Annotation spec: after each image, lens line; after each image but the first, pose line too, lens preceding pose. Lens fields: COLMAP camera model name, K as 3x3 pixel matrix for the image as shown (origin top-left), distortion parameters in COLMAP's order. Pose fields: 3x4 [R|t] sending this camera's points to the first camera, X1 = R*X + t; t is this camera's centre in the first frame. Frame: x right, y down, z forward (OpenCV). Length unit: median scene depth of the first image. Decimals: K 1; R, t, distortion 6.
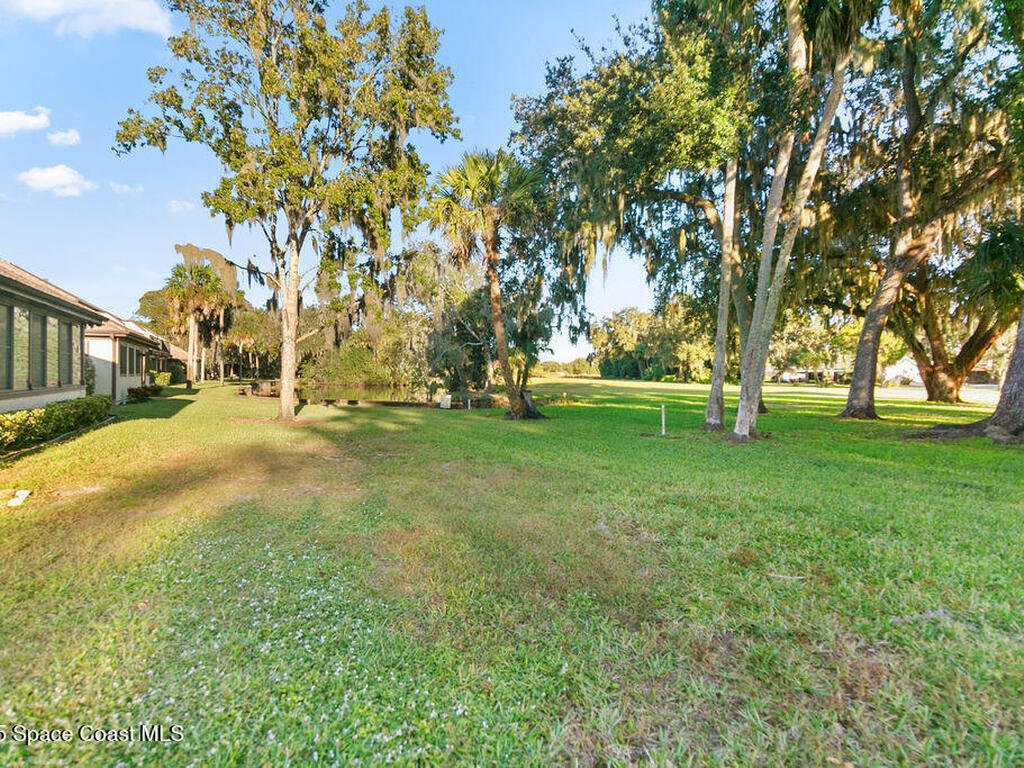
lens RADIAL K [[510.7, 0, 512.0], [0, 510.7, 384.0], [0, 0, 1]] dist [0.003448, 0.000626]
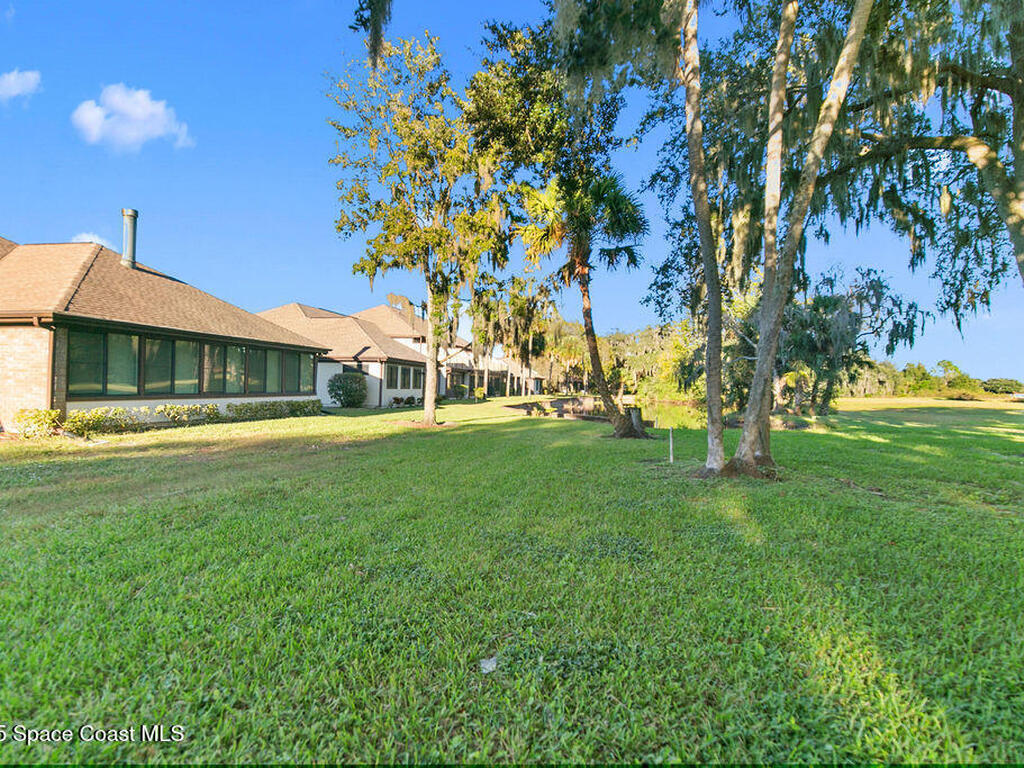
lens RADIAL K [[510.7, 0, 512.0], [0, 510.7, 384.0], [0, 0, 1]] dist [0.003448, 0.000626]
pose [[0.776453, -0.000025, -0.630175, 0.419353], [-0.022844, 0.999342, -0.028187, 0.005932], [0.629761, 0.036282, 0.775941, 0.115806]]
